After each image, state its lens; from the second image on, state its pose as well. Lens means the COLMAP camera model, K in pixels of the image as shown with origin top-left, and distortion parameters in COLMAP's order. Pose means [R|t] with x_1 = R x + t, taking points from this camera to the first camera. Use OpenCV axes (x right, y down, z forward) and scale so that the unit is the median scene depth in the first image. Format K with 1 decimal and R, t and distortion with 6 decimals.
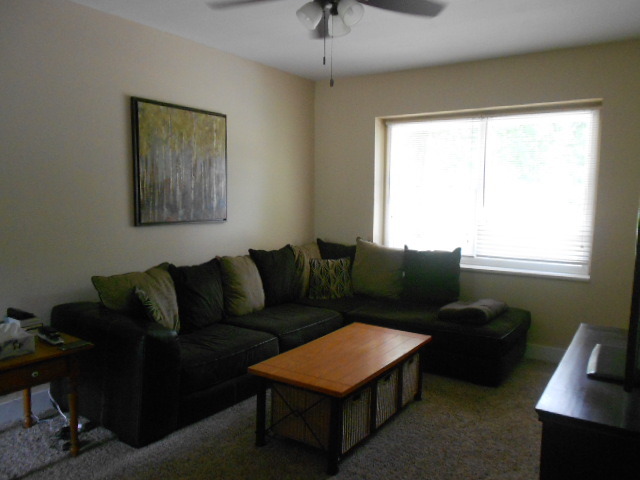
lens RADIAL K [[494.2, 0, 320.0], [0, 494.2, 240.0], [0, 0, 1]] dist [-0.004462, -0.000717]
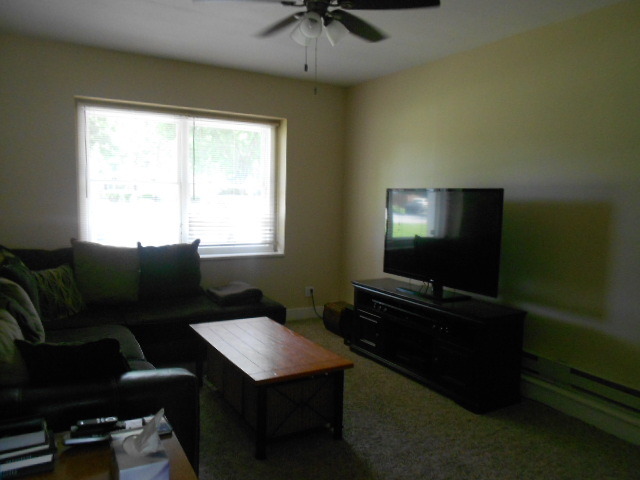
lens RADIAL K [[497.3, 0, 320.0], [0, 497.3, 240.0], [0, 0, 1]] dist [0.002670, 0.001328]
pose [[0.440341, -0.083458, 0.893943, -0.556125], [0.061669, 0.996130, 0.062620, -0.033577], [-0.895710, 0.027554, 0.443784, 0.290352]]
